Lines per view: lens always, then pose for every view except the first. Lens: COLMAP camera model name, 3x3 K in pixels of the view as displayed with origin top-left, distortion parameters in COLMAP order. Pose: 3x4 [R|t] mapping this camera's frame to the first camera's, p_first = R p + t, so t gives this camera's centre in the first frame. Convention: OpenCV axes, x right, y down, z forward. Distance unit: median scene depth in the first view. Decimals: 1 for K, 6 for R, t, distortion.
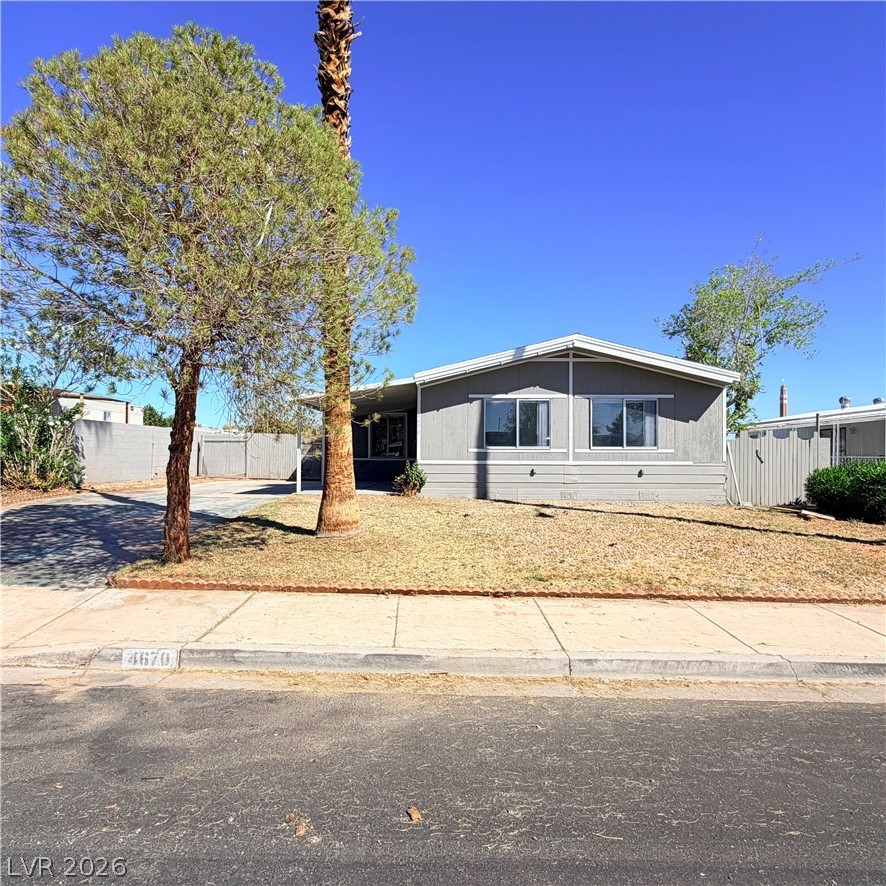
lens RADIAL K [[579.3, 0, 442.0], [0, 579.3, 442.7], [0, 0, 1]] dist [-0.019015, 0.040864]
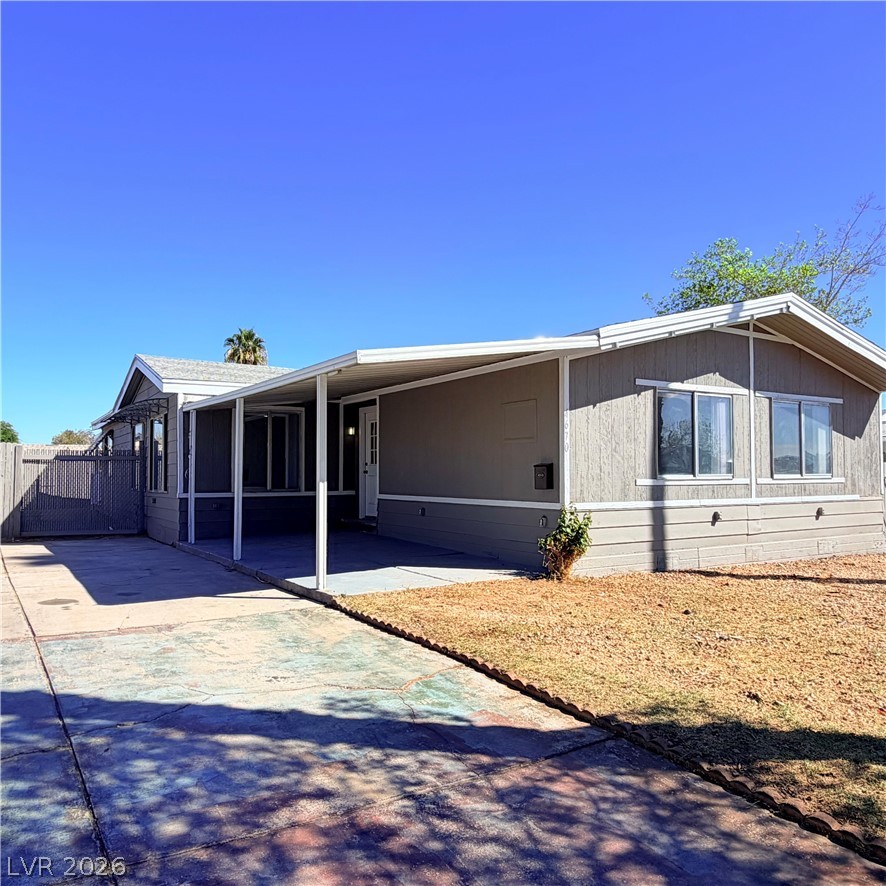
lens RADIAL K [[709.9, 0, 439.5], [0, 709.9, 443.4], [0, 0, 1]] dist [-0.022120, 0.067709]
pose [[0.837253, 0.018164, 0.546515, -0.469641], [-0.008198, 0.999753, -0.020670, -0.007871], [-0.546755, 0.012826, 0.837194, 0.550210]]
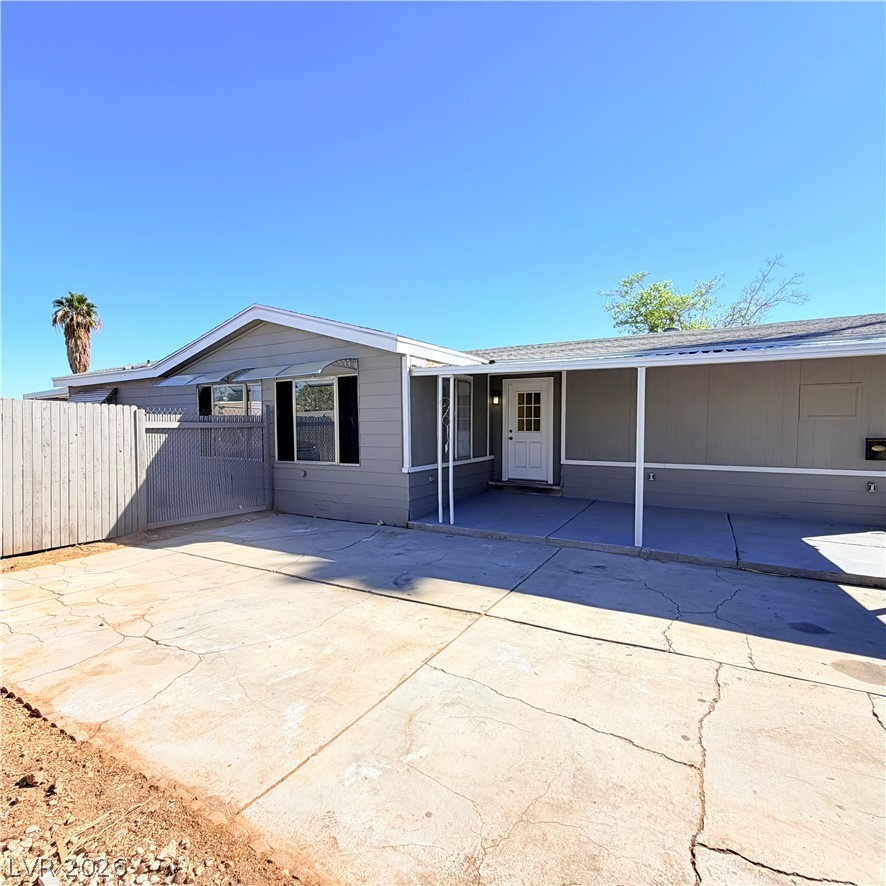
lens RADIAL K [[468.4, 0, 445.5], [0, 468.4, 452.1], [0, 0, 1]] dist [0.001719, -0.002267]
pose [[0.478775, -0.056966, 0.876088, -0.696337], [-0.017164, 0.997095, 0.074214, -0.018313], [-0.877770, -0.050569, 0.476406, 1.191198]]
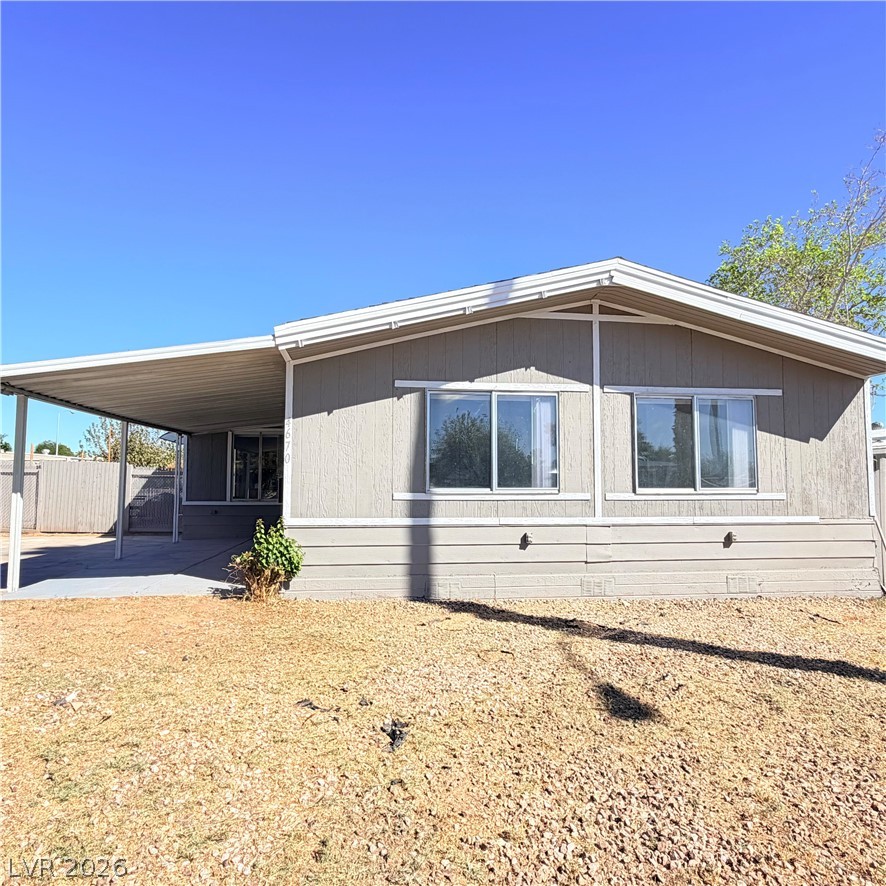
lens RADIAL K [[579.3, 0, 444.0], [0, 579.3, 444.6], [0, 0, 1]] dist [-0.019015, 0.040864]
pose [[0.989258, 0.008241, 0.145946, 0.016948], [-0.001298, 0.998865, -0.047603, -0.006840], [-0.146172, 0.046902, 0.988147, 0.522082]]
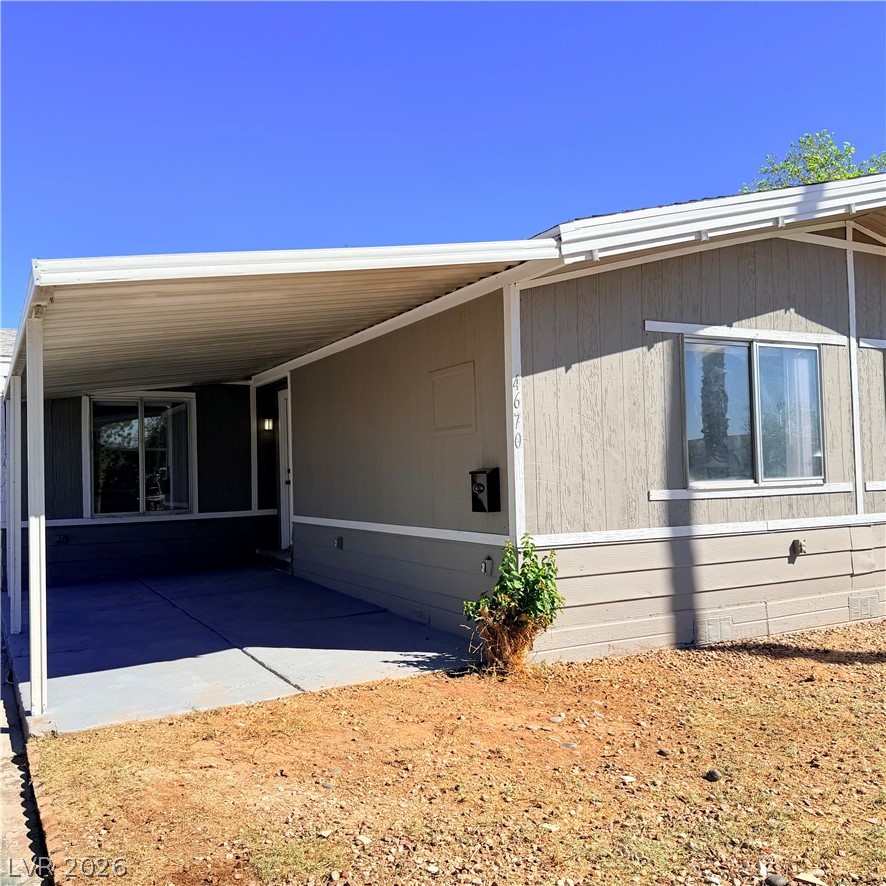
lens RADIAL K [[829.1, 0, 437.0], [0, 829.1, 441.5], [0, 0, 1]] dist [0.018138, 0.000000]
pose [[0.871323, -0.007692, 0.490649, -0.280334], [0.018599, 0.999676, -0.017356, -0.010825], [-0.490357, 0.024248, 0.871185, 0.662843]]
